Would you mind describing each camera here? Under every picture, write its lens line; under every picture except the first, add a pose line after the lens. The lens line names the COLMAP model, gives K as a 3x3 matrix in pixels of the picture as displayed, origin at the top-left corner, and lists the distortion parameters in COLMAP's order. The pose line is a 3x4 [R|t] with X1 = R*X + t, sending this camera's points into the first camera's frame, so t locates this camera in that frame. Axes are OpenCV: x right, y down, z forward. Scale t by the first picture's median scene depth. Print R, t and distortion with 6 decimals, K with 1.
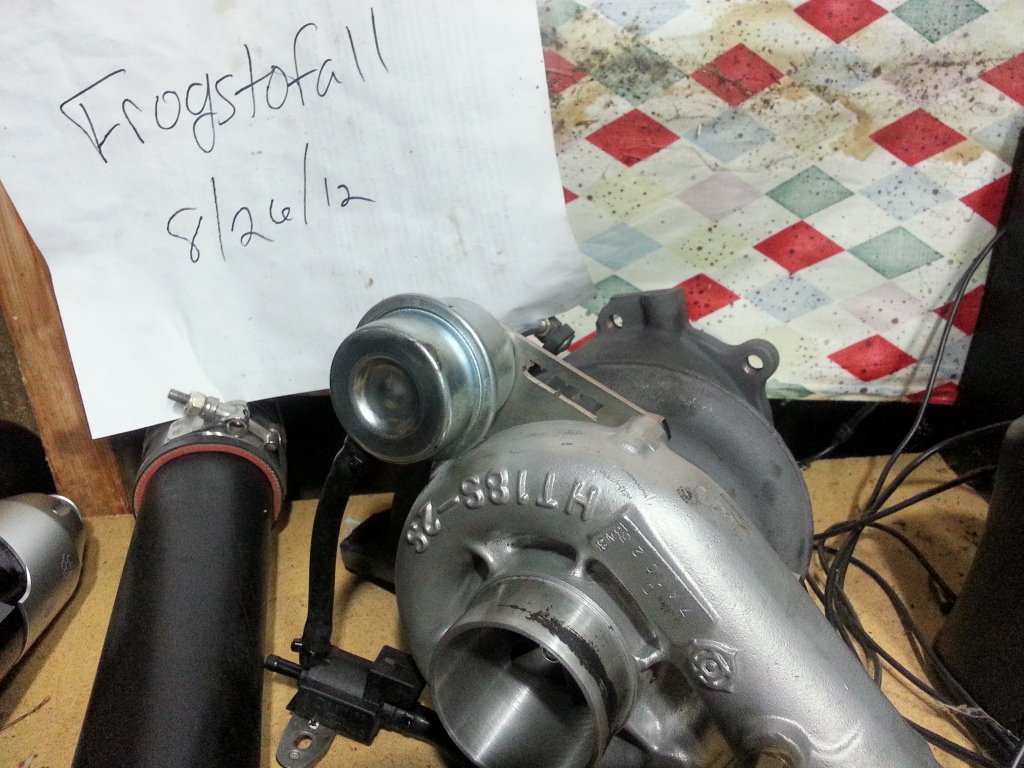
lens RADIAL K [[850.2, 0, 515.2], [0, 850.2, 381.0], [0, 0, 1]] dist [0.057214, -0.066099]
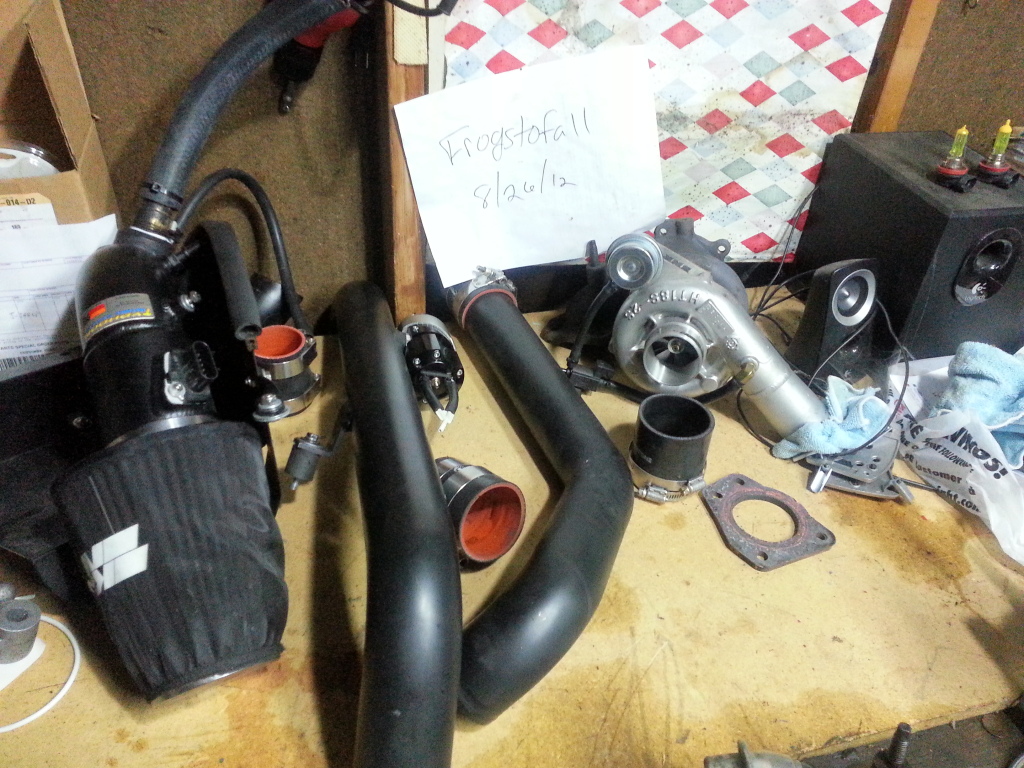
lens RADIAL K [[821.6, 0, 507.6], [0, 821.6, 388.2], [0, 0, 1]] dist [0.084855, -0.105373]
pose [[0.985839, -0.046342, 0.161162, -0.696044], [0.016551, 0.983254, 0.181489, -0.066300], [-0.166873, -0.176251, 0.970097, -1.226368]]
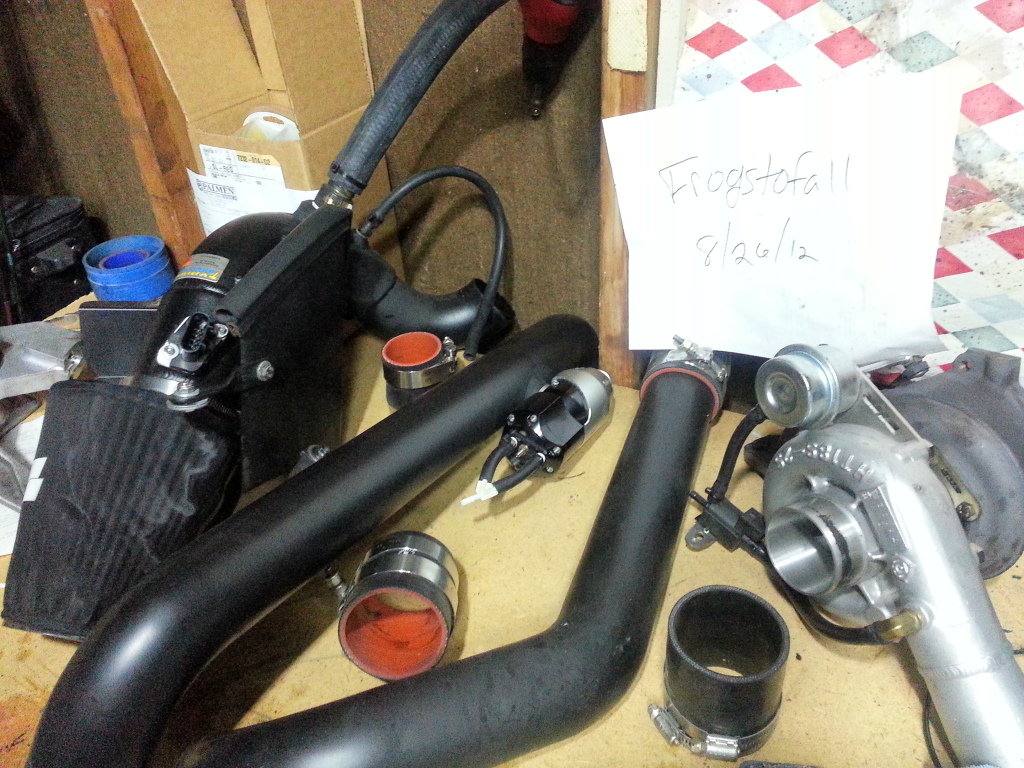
lens RADIAL K [[821.6, 0, 503.5], [0, 821.6, 374.2], [0, 0, 1]] dist [0.084855, -0.105373]
pose [[0.832715, 0.278960, -0.478297, 0.146498], [-0.206140, 0.957908, 0.199796, -0.179996], [0.513899, -0.067778, 0.855169, -0.661505]]
